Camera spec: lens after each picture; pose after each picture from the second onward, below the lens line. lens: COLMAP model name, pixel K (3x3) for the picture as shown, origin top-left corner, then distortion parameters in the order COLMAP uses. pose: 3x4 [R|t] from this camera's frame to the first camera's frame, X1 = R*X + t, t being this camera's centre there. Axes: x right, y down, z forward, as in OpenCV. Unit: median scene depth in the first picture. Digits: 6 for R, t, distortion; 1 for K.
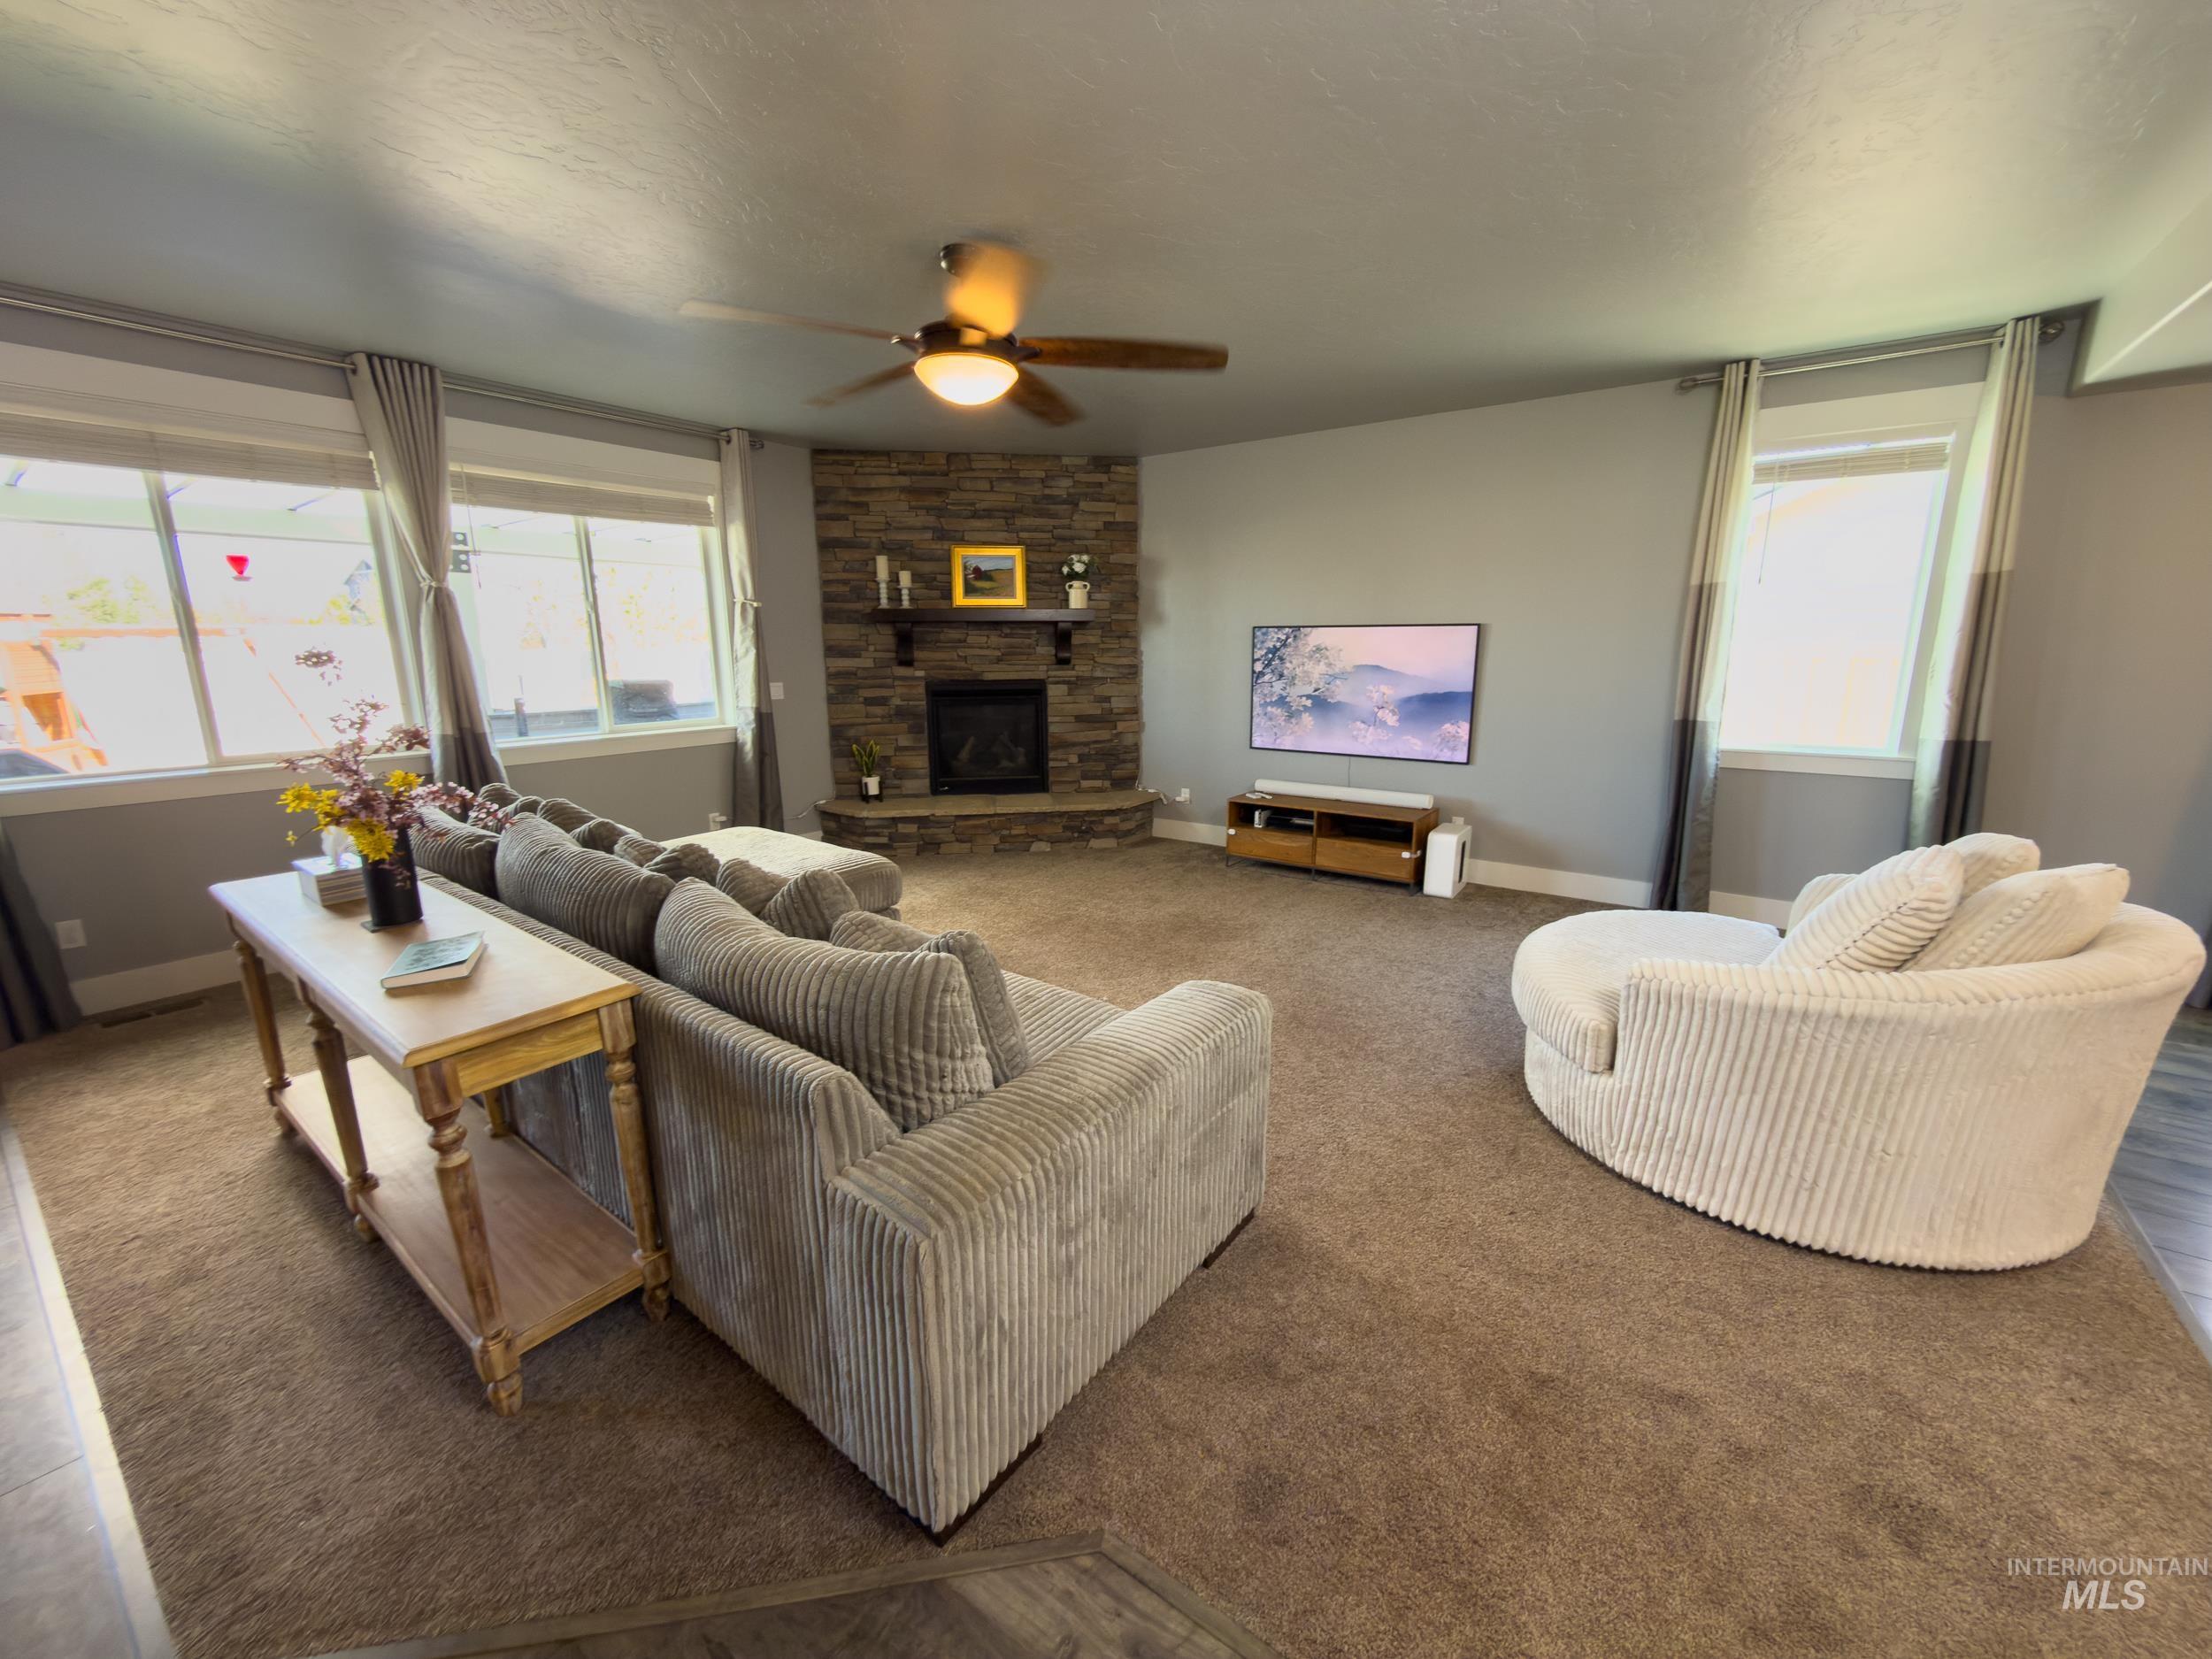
lens RADIAL K [[879.6, 0, 1107.5], [0, 879.6, 827.3], [0, 0, 1]] dist [0.001939, -0.000380]
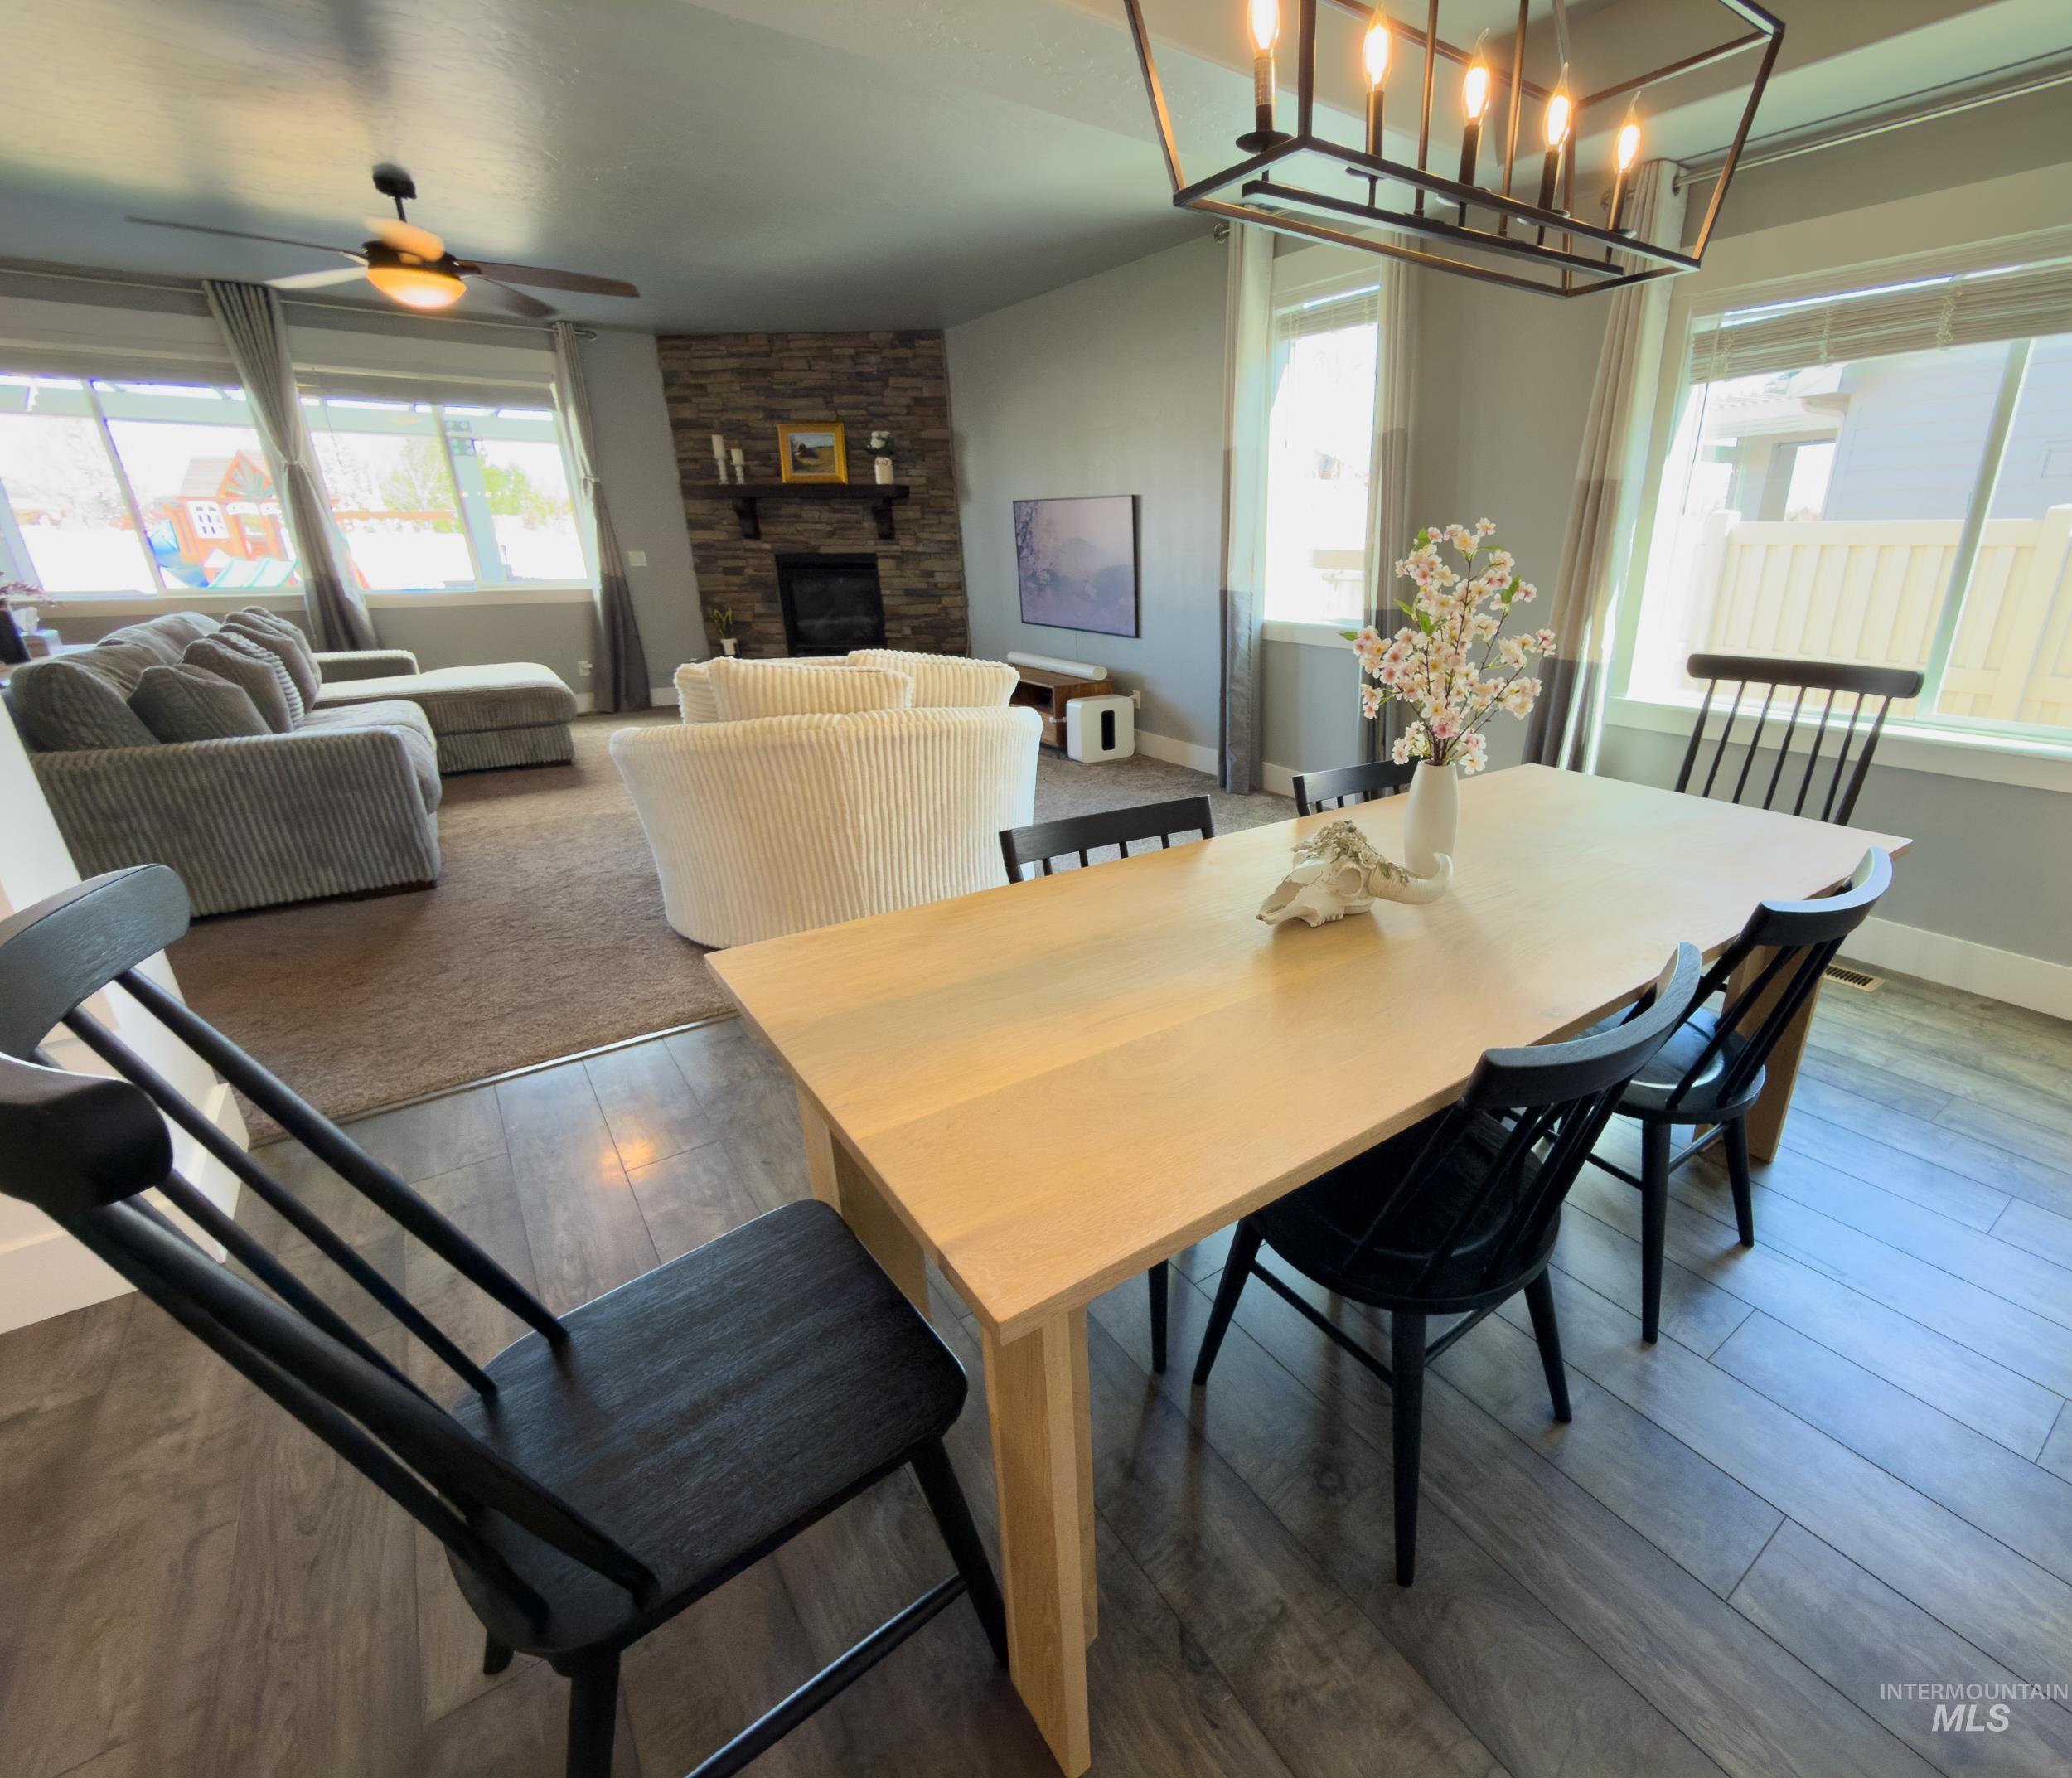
lens RADIAL K [[956.8, 0, 1198.5], [0, 956.8, 899.0], [0, 0, 1]] dist [0.002989, -0.001200]
pose [[0.964014, 0.101601, -0.245671, 0.692405], [-0.063861, 0.985533, 0.156989, 0.043730], [0.258067, -0.135651, 0.956557, -0.091548]]
